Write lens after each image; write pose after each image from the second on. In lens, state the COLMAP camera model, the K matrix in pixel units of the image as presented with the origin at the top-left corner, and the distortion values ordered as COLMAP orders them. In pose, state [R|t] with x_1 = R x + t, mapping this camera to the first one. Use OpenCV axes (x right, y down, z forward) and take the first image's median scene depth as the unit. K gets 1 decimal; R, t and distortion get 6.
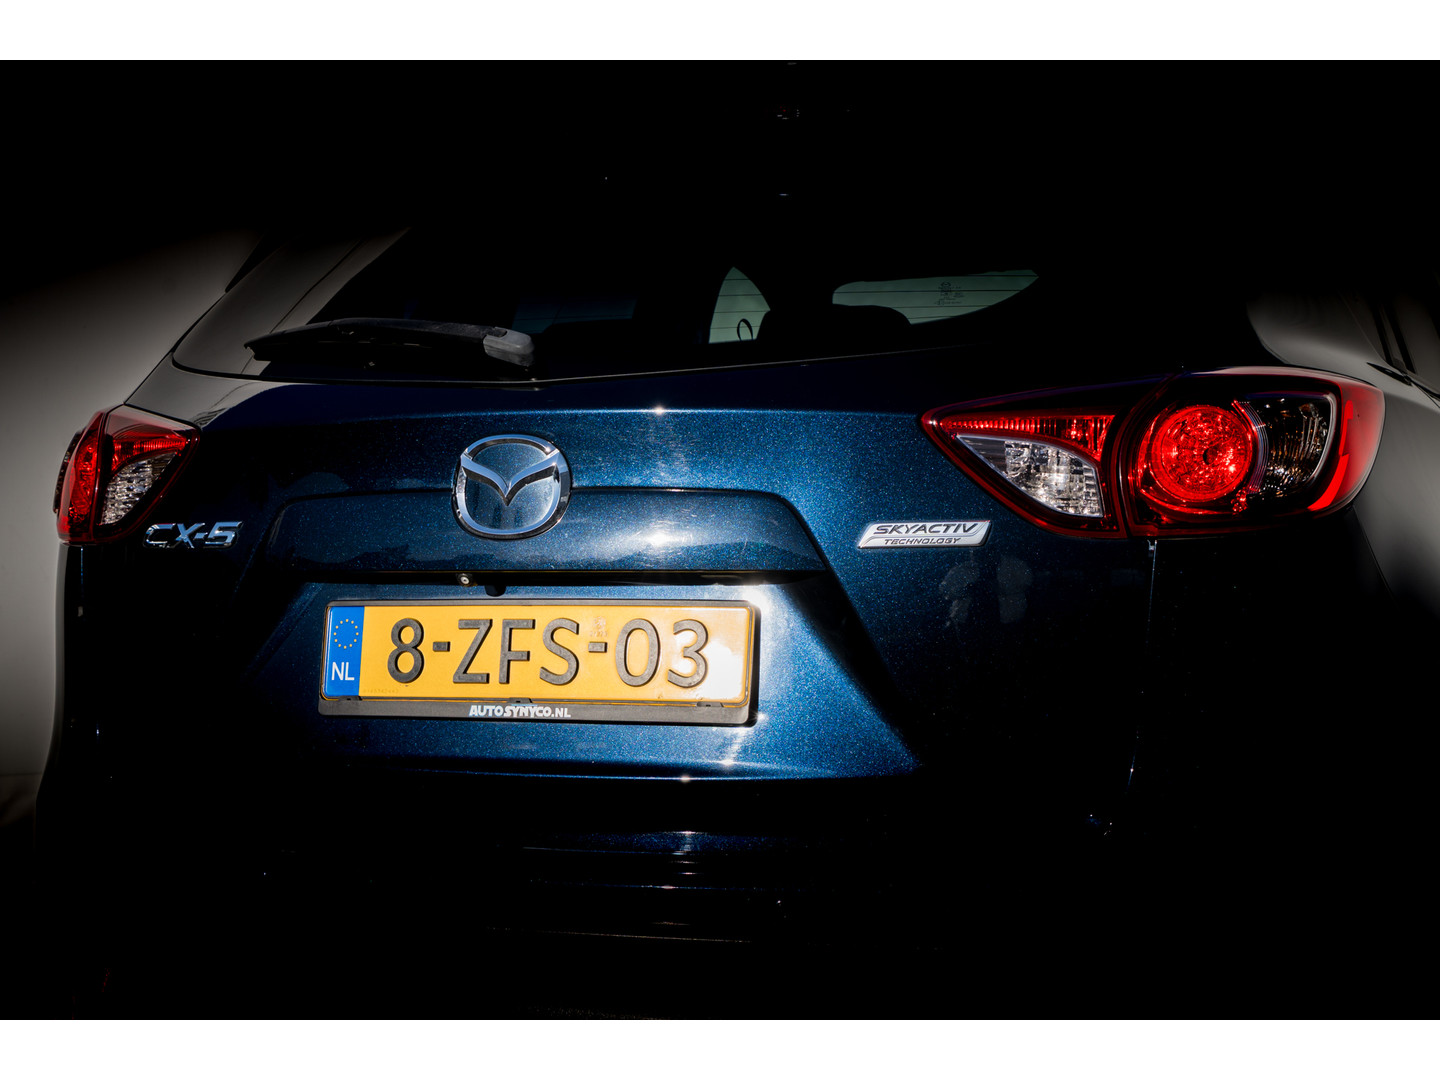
lens RADIAL K [[2340.2, 0, 722.9], [0, 2340.2, 507.9], [0, 0, 1]] dist [0.002290, -1.046192]
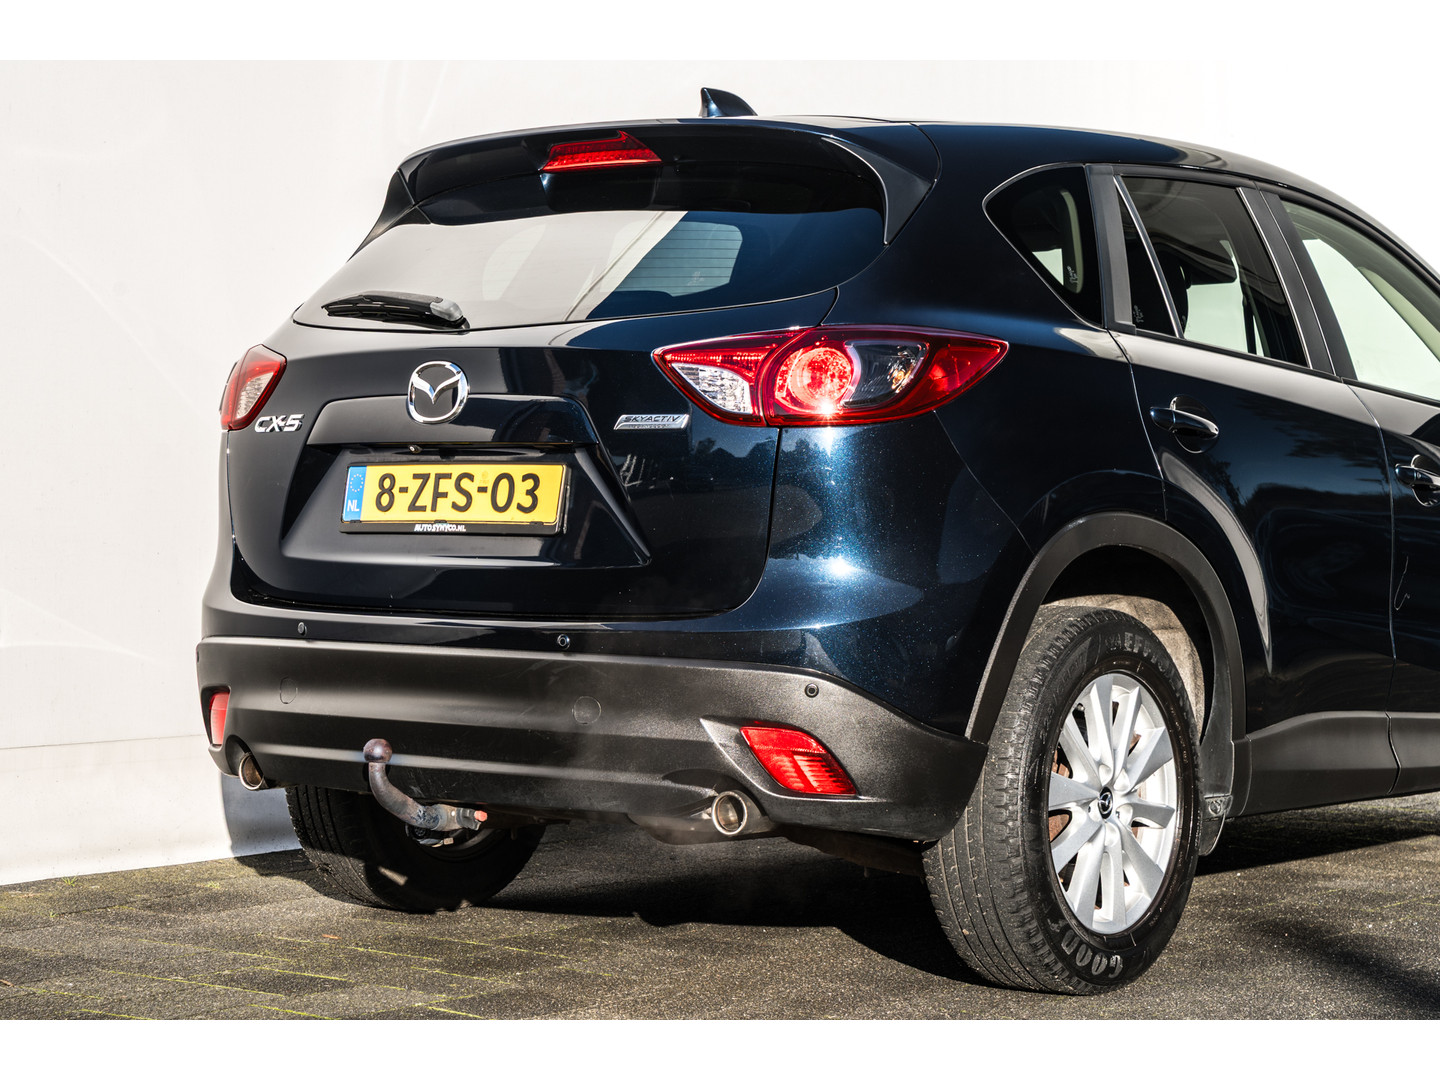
lens RADIAL K [[2963.4, 0, 720.0], [0, 2963.4, 540.0], [0, 0, 1]] dist [-0.054646, 0.075711]
pose [[0.969896, 0.023377, -0.242395, 0.613509], [-0.019185, 0.999623, 0.019640, 0.049994], [0.242763, -0.014398, 0.969979, -0.990713]]
